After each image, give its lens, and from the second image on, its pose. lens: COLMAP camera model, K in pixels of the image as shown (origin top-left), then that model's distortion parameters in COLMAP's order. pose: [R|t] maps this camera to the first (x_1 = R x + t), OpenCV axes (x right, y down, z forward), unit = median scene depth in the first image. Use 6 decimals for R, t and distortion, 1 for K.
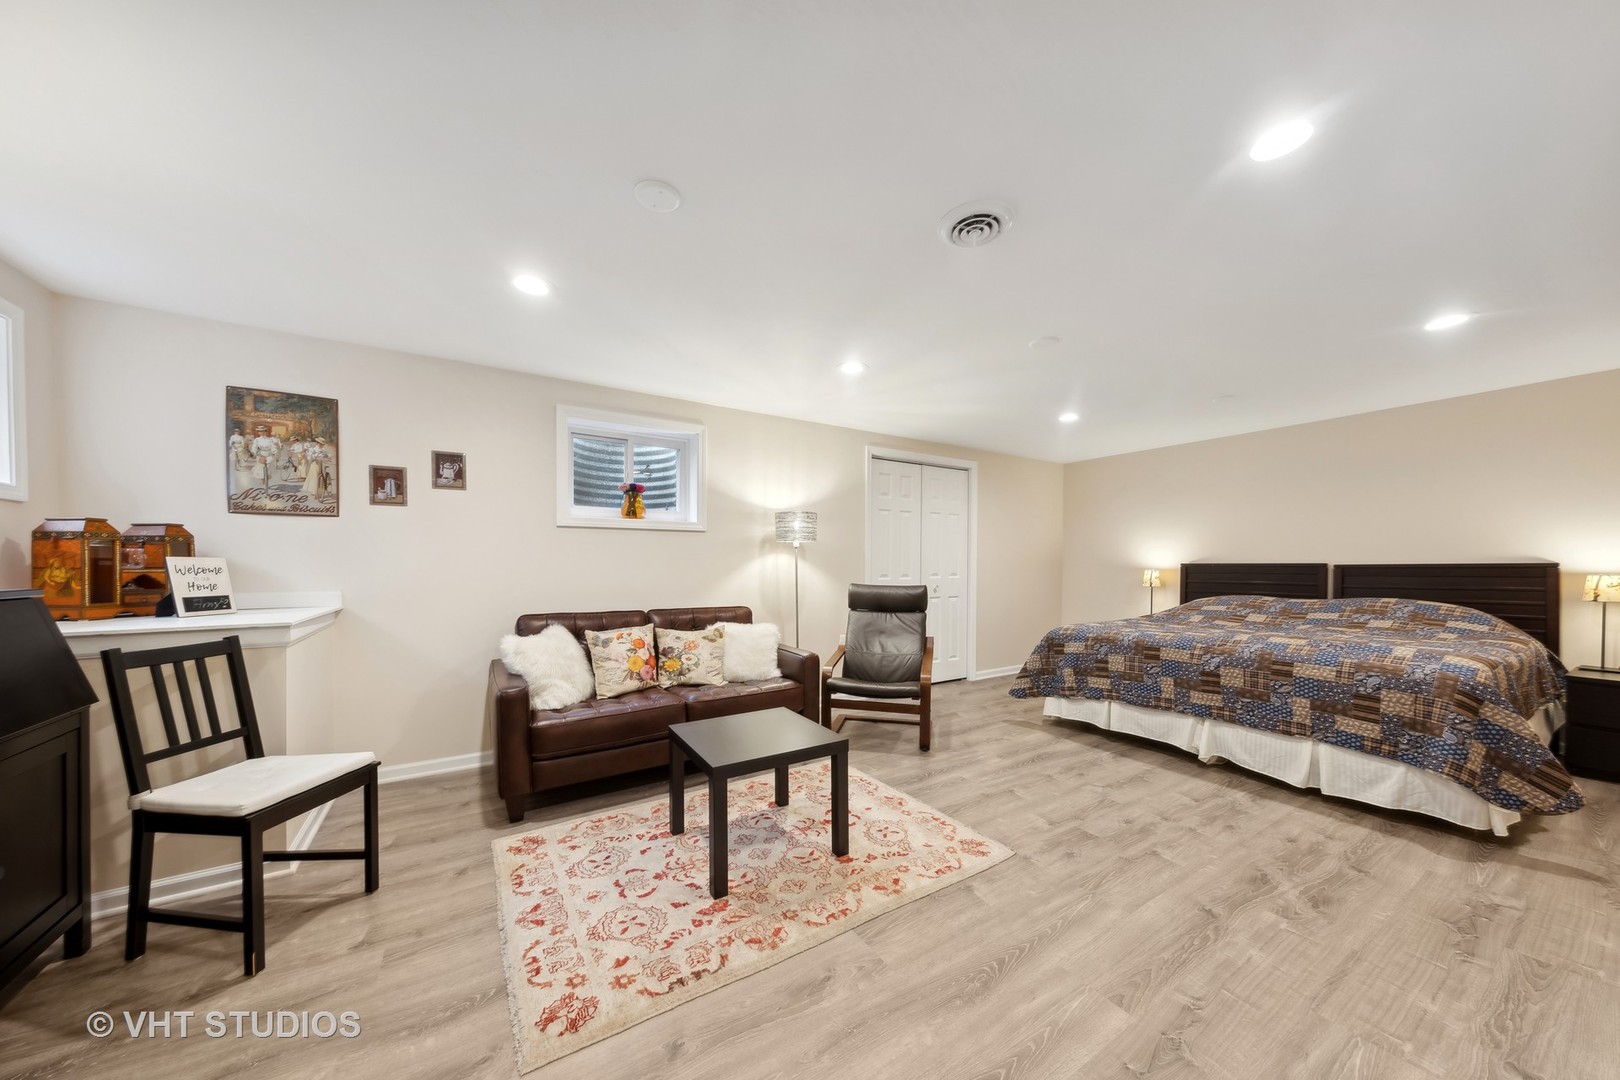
lens RADIAL K [[527.2, 0, 818.5], [0, 527.2, 569.1], [0, 0, 1]] dist [0.001954, -0.000013]
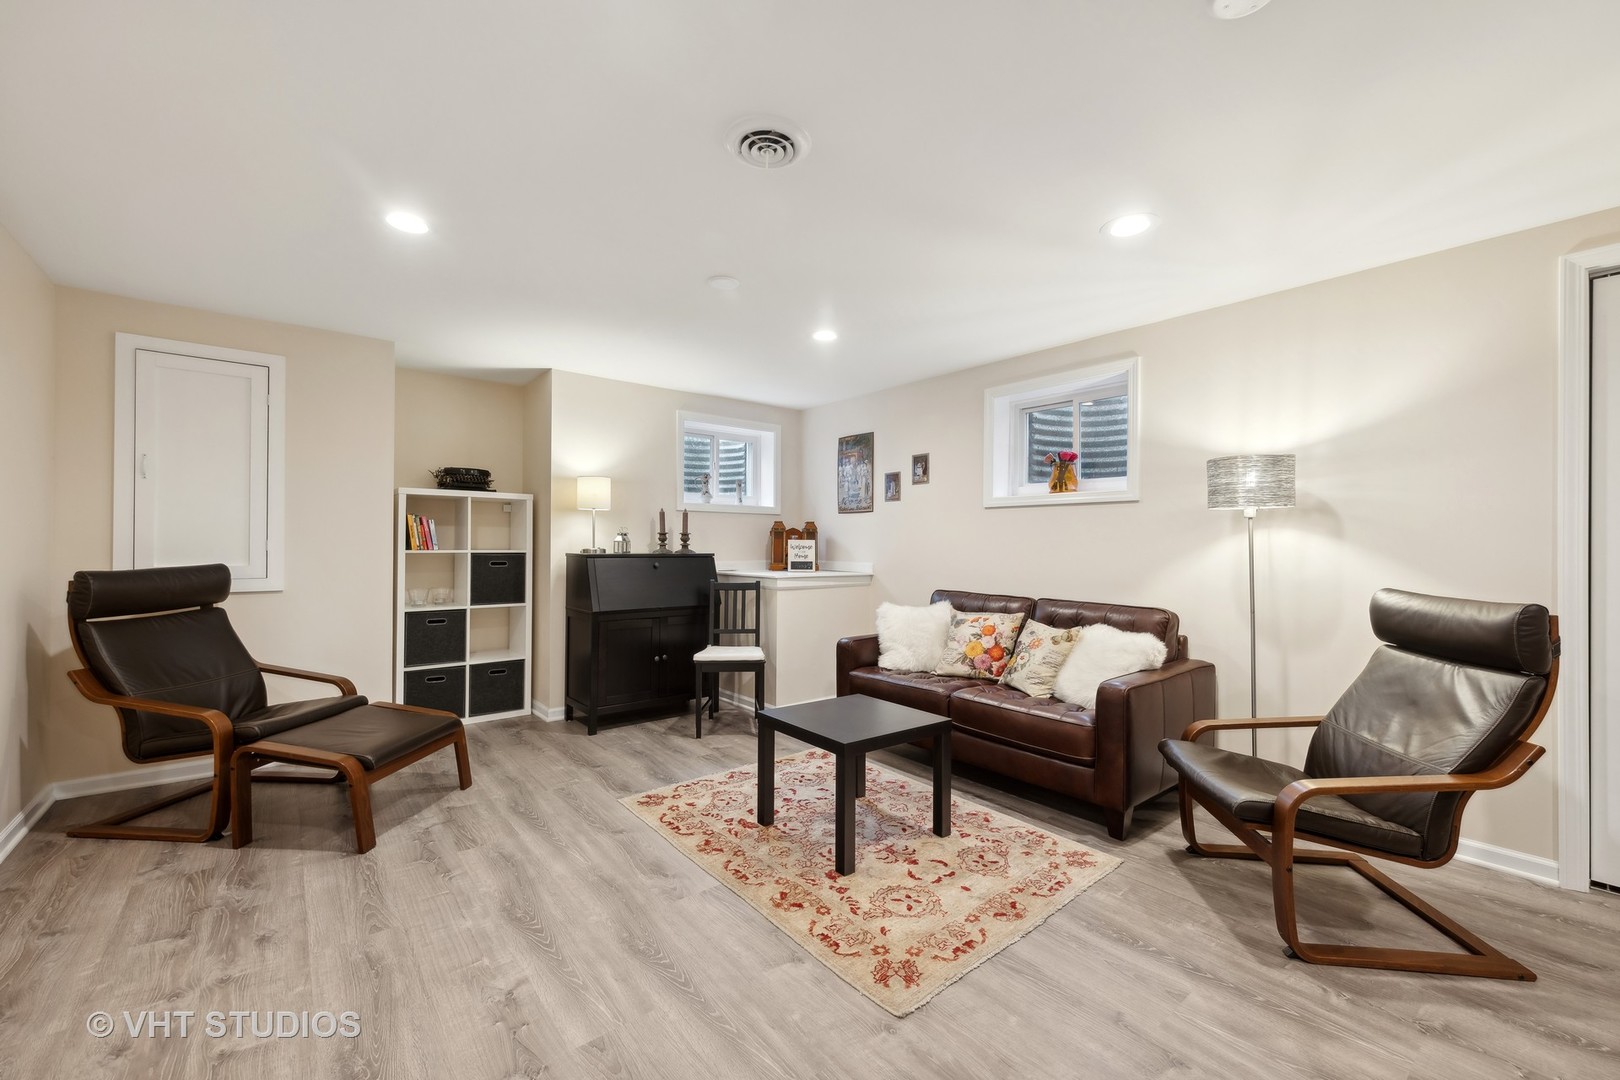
lens RADIAL K [[652.5, 0, 813.3], [0, 652.5, 538.0], [0, 0, 1]] dist [0.001545, 0.000065]
pose [[0.122381, -0.006864, -0.992460, 0.869585], [-0.015585, 0.999839, -0.008837, -0.007763], [0.992361, 0.016549, 0.122254, 0.622743]]
